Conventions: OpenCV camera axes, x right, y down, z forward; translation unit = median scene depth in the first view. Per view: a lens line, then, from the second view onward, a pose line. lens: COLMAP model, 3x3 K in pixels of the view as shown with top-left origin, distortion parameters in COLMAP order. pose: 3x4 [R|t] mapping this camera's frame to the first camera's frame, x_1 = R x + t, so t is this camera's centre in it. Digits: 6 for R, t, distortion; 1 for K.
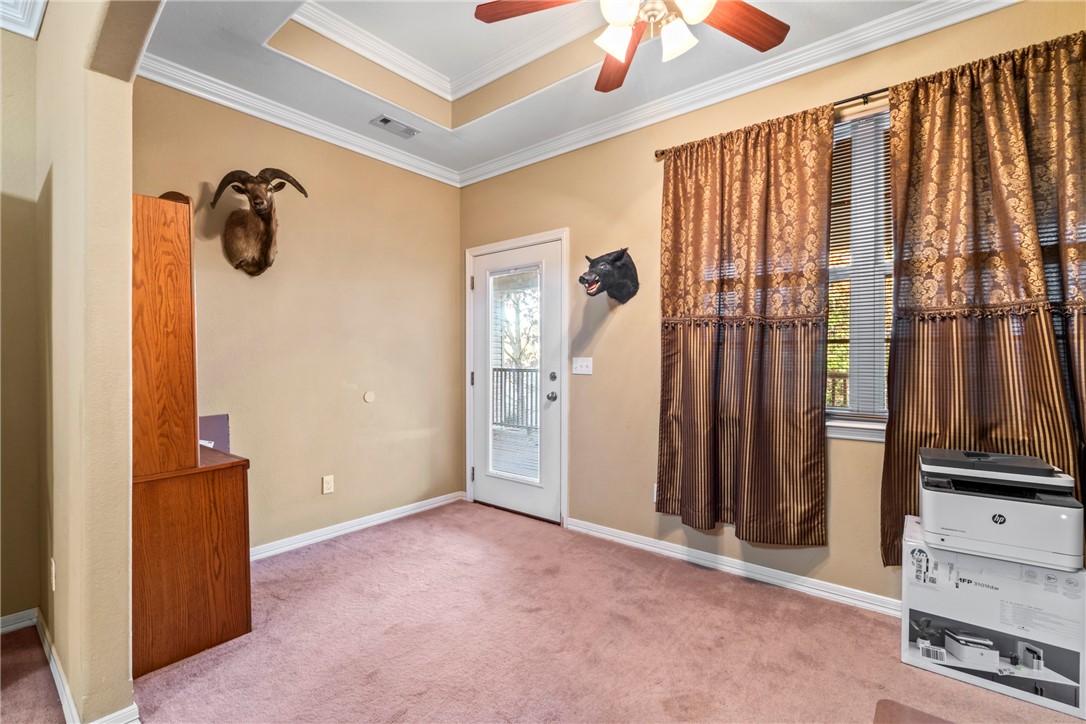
lens RADIAL K [[496.6, 0, 542.8], [0, 496.6, 354.2], [0, 0, 1]] dist [-0.000999, -0.000066]
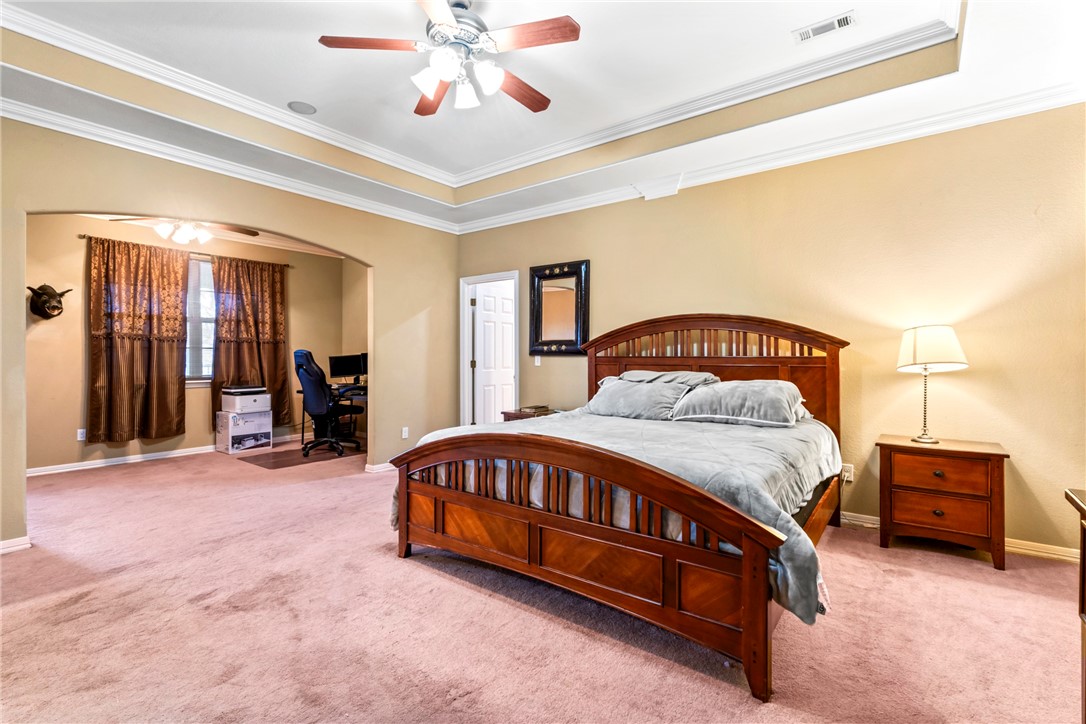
lens RADIAL K [[496.6, 0, 542.8], [0, 496.6, 354.2], [0, 0, 1]] dist [-0.000999, -0.000066]
pose [[-0.060943, 0.006852, 0.998118, -1.943031], [0.001052, 0.999976, -0.006800, 0.021102], [-0.998141, 0.000635, -0.060949, -0.586517]]
